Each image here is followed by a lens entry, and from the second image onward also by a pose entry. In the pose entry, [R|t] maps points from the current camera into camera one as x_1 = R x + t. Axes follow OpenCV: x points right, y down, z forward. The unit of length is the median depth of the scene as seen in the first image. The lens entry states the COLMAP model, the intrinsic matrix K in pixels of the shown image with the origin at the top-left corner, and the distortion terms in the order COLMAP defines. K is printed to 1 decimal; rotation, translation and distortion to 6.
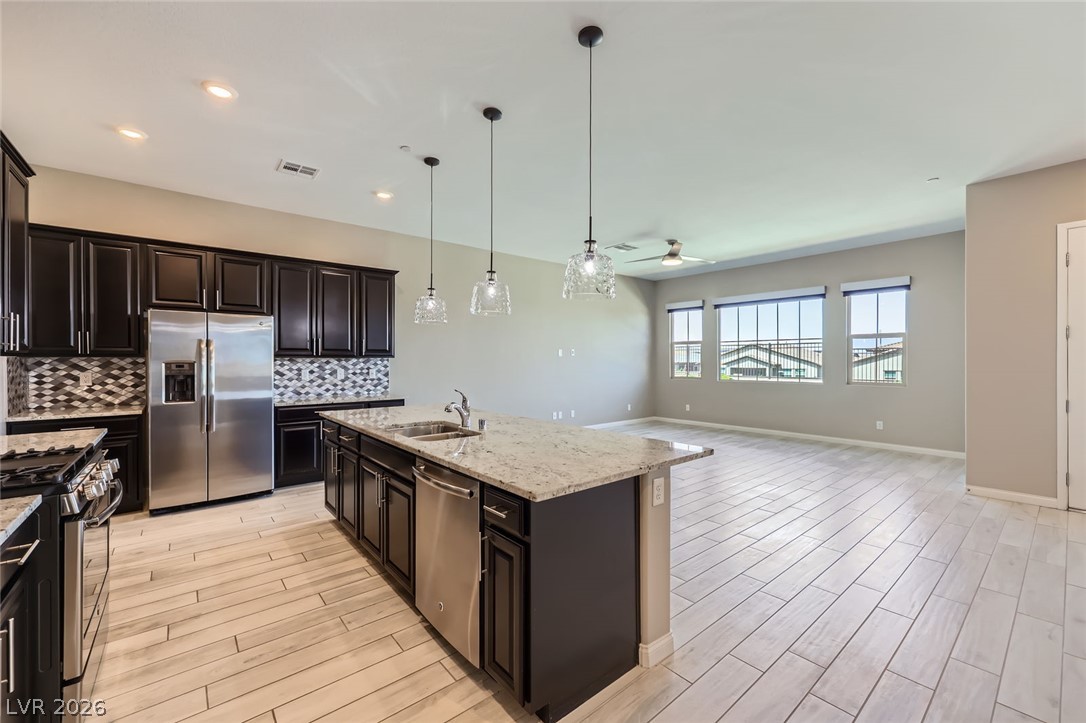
lens RADIAL K [[440.1, 0, 543.6], [0, 440.1, 358.0], [0, 0, 1]] dist [0.000561, 0.000263]
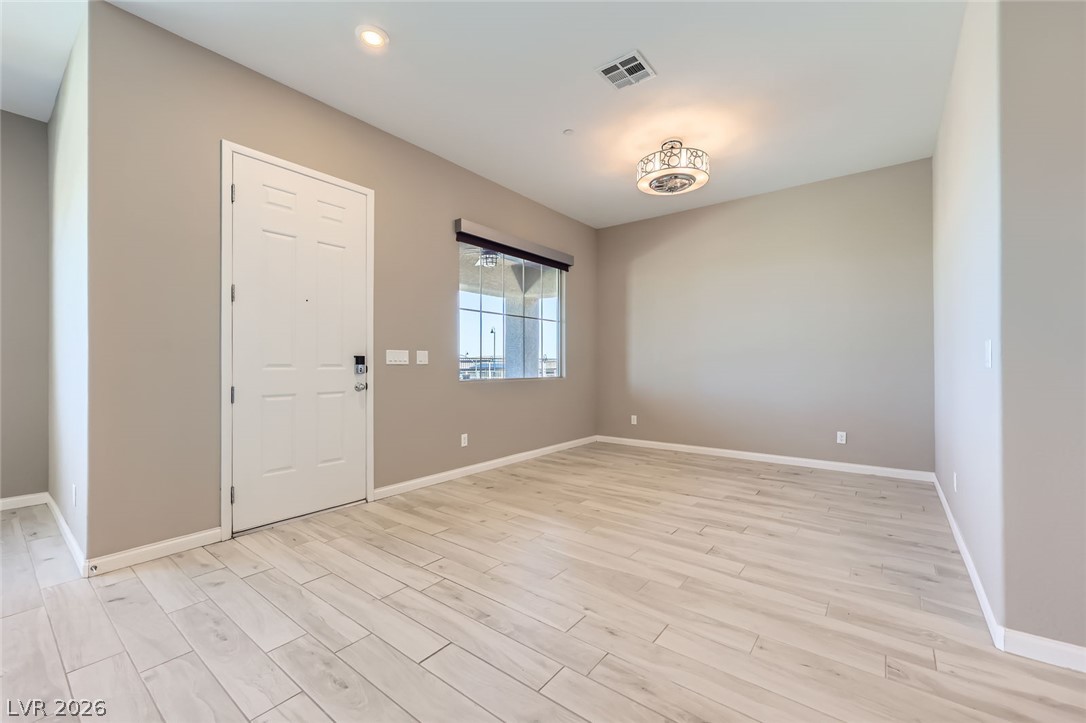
lens RADIAL K [[440.1, 0, 541.1], [0, 440.1, 364.4], [0, 0, 1]] dist [0.000561, 0.000263]
pose [[-0.216747, 0.003339, 0.976222, 0.211084], [-0.000494, 0.999994, -0.003530, 0.035207], [-0.976228, -0.001247, -0.216744, 0.379493]]
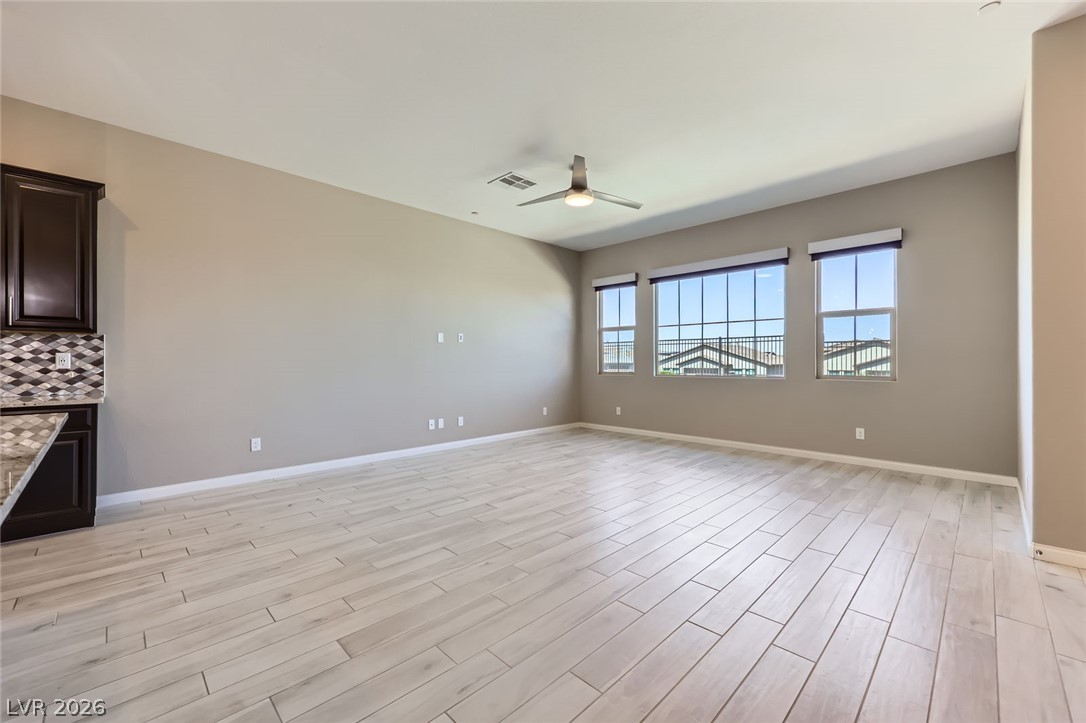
lens RADIAL K [[440.1, 0, 545.3], [0, 440.1, 356.2], [0, 0, 1]] dist [0.000561, 0.000263]
pose [[0.995634, 0.002187, 0.093321, 0.168329], [-0.001488, 0.999970, -0.007550, 0.028797], [-0.093335, 0.007378, 0.995607, 0.310776]]
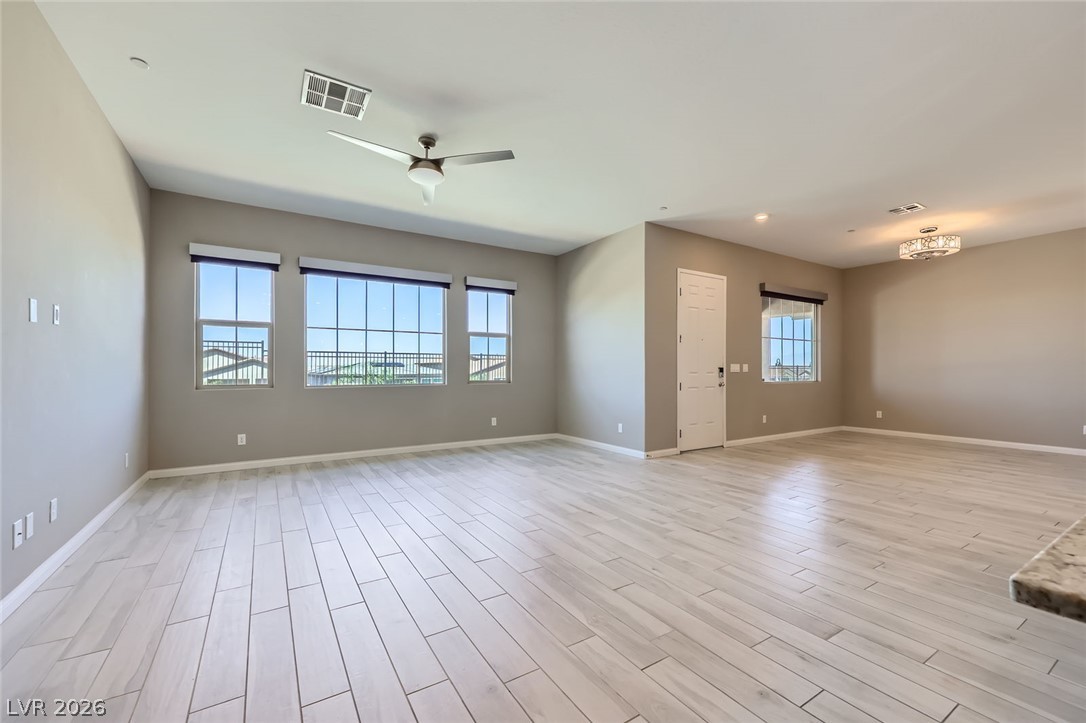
lens RADIAL K [[440.1, 0, 536.9], [0, 440.1, 366.9], [0, 0, 1]] dist [0.000561, 0.000263]
pose [[0.134748, 0.009991, 0.990829, -0.238984], [-0.004452, 0.999945, -0.009478, 0.032963], [-0.990870, -0.003134, 0.134786, 0.743574]]
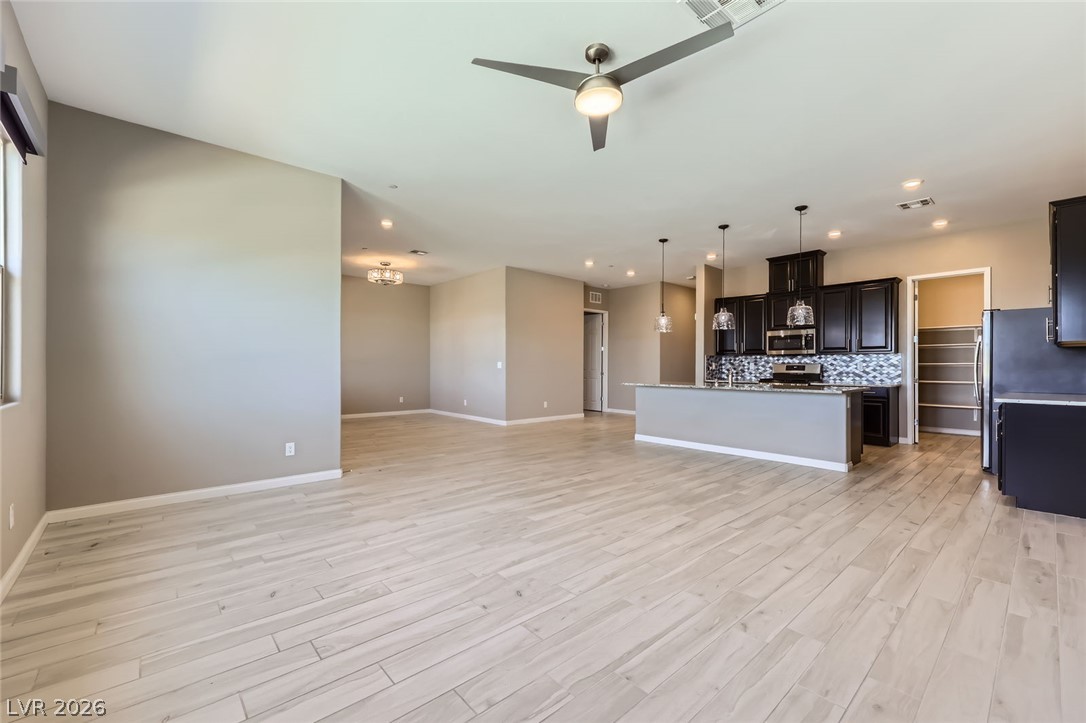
lens RADIAL K [[440.1, 0, 550.5], [0, 440.1, 365.2], [0, 0, 1]] dist [0.000561, 0.000263]
pose [[-0.999153, -0.000951, -0.041134, 0.334875], [-0.000740, 0.999986, -0.005147, 0.031907], [0.041139, -0.005113, -0.999140, 1.340796]]
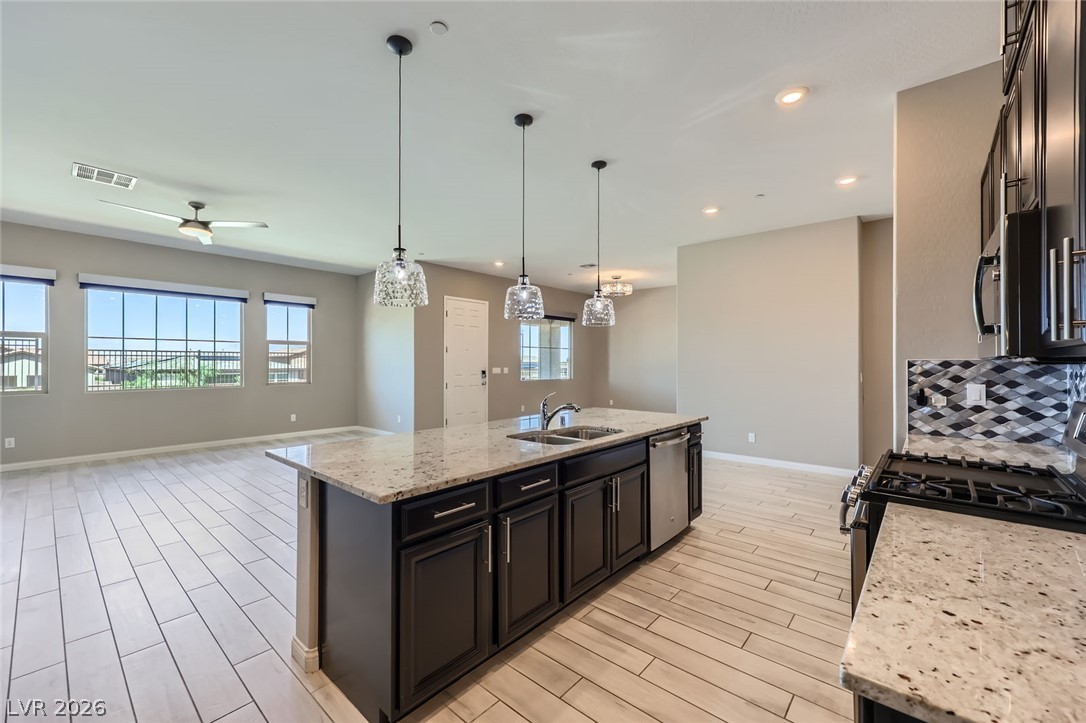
lens RADIAL K [[440.1, 0, 540.9], [0, 440.1, 360.9], [0, 0, 1]] dist [0.000561, 0.000263]
pose [[-0.157170, 0.005474, 0.987556, -0.511446], [-0.004520, 0.999970, -0.006262, 0.002583], [-0.987561, -0.005448, -0.157141, 0.511720]]
